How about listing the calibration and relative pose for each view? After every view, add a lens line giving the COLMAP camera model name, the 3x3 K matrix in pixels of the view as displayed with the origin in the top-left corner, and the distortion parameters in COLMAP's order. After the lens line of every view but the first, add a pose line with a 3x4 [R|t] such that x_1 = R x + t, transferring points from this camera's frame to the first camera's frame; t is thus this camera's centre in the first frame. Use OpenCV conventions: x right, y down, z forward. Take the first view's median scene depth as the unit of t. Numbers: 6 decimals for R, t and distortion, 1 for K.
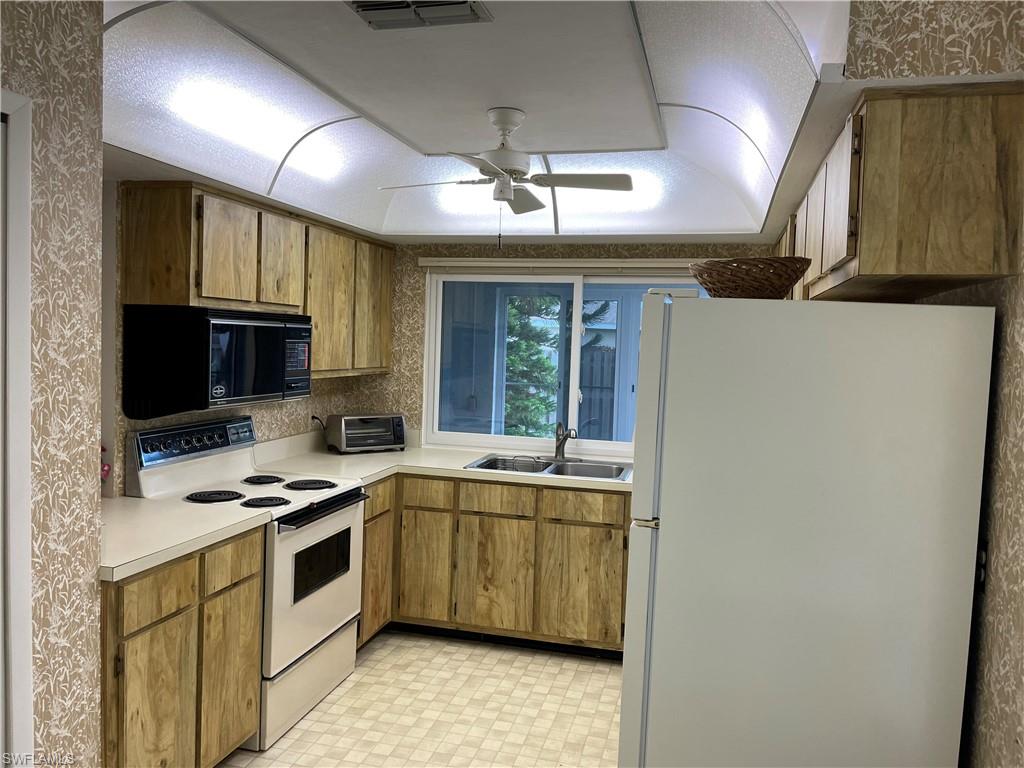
lens RADIAL K [[779.2, 0, 512.8], [0, 779.2, 375.8], [0, 0, 1]] dist [0.069295, -0.084167]
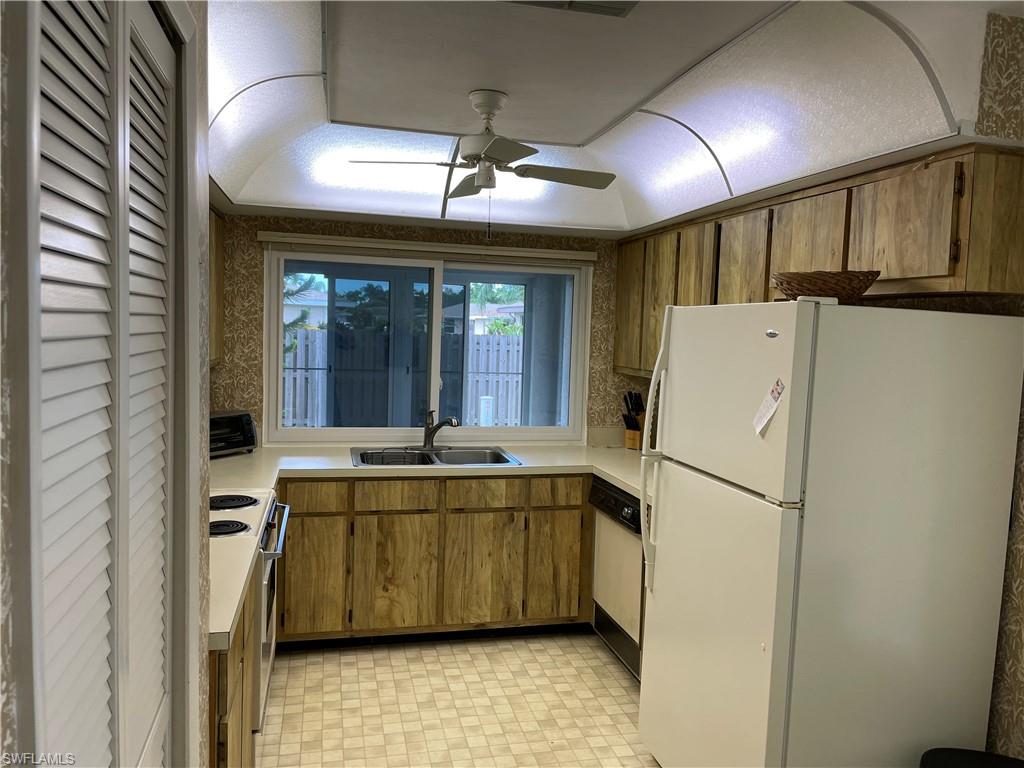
lens RADIAL K [[779.2, 0, 515.0], [0, 779.2, 389.2], [0, 0, 1]] dist [0.069295, -0.084167]
pose [[0.879666, -0.040266, 0.473884, -0.343841], [0.015663, 0.998322, 0.055752, -0.022925], [-0.475334, -0.041620, 0.878821, 0.097054]]
